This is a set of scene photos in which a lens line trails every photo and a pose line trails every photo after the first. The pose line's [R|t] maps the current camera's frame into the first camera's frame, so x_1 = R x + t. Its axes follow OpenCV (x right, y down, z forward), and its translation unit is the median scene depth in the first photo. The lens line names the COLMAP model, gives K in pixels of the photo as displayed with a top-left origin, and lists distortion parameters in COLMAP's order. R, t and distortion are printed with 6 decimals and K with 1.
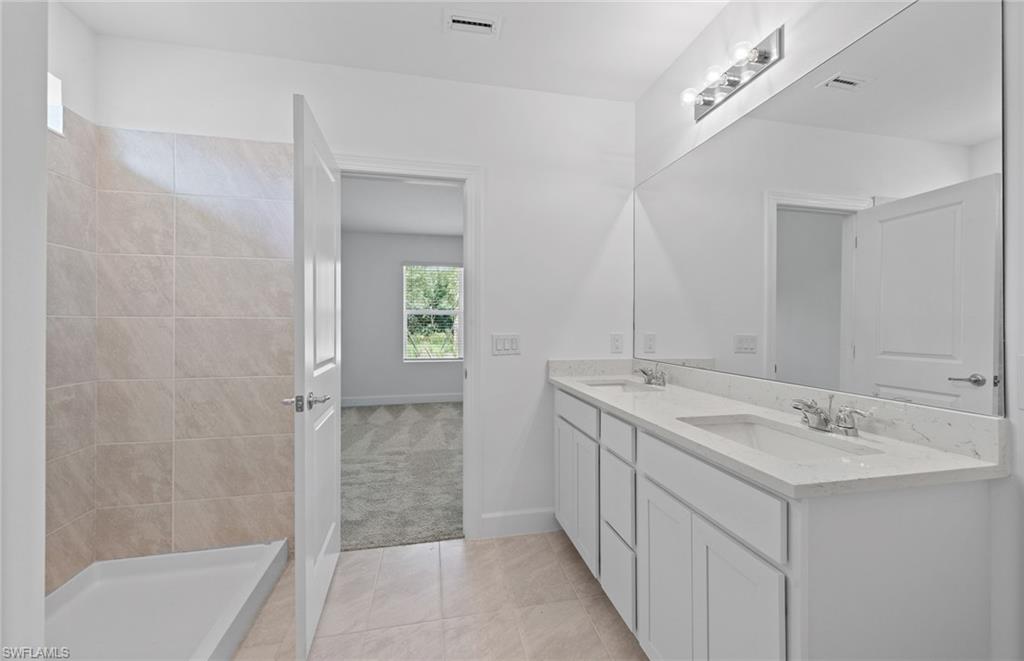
lens RADIAL K [[394.5, 0, 510.4], [0, 394.5, 316.5], [0, 0, 1]] dist [0.001057, 0.000171]
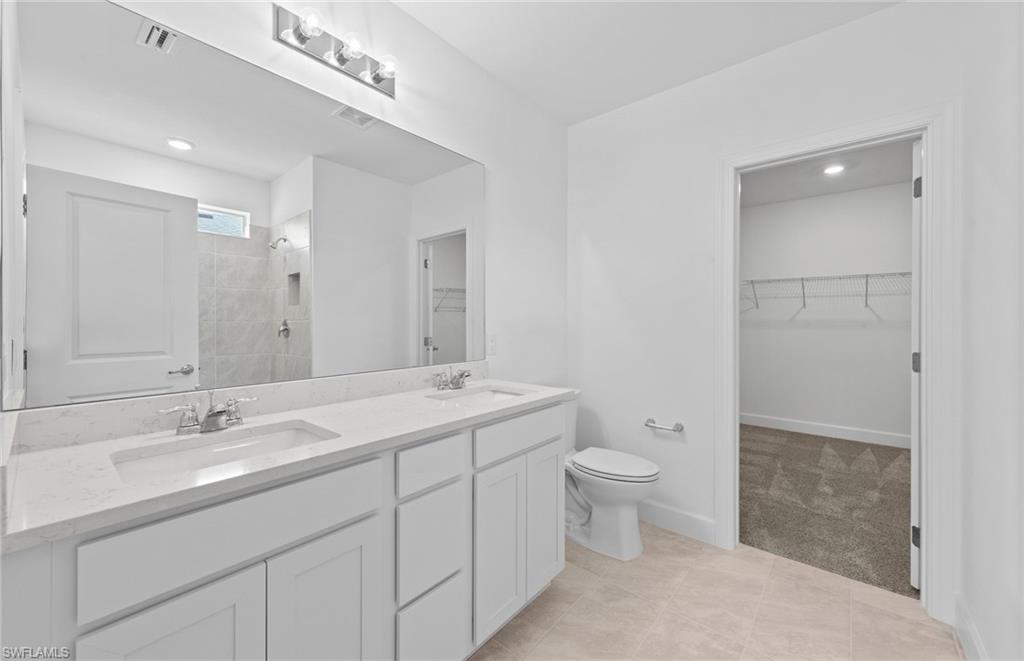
lens RADIAL K [[402.6, 0, 515.3], [0, 402.6, 329.5], [0, 0, 1]] dist [0.000779, 0.000085]
pose [[-0.610522, -0.013625, 0.791882, -0.437516], [-0.018584, 0.999823, 0.002876, 0.026437], [-0.791781, -0.012960, -0.610668, 1.256912]]
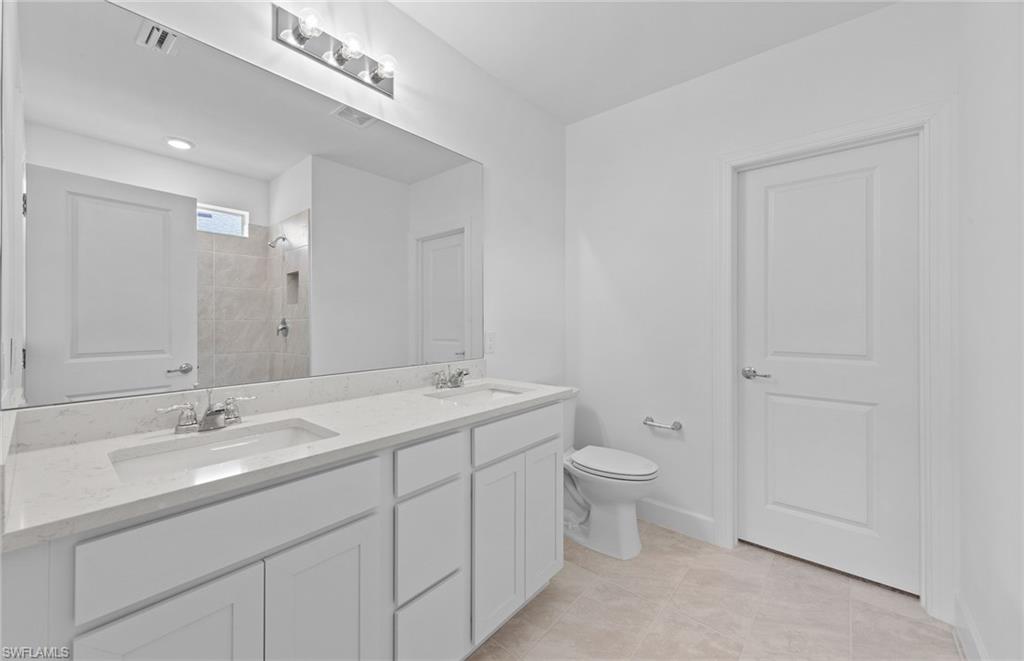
lens RADIAL K [[406.3, 0, 510.3], [0, 406.3, 325.7], [0, 0, 1]] dist [0.000666, 0.000078]
pose [[-0.610558, -0.008309, 0.791928, -0.442208], [-0.017874, 0.999835, -0.003289, 0.026854], [-0.791770, -0.016163, -0.610606, 1.276680]]
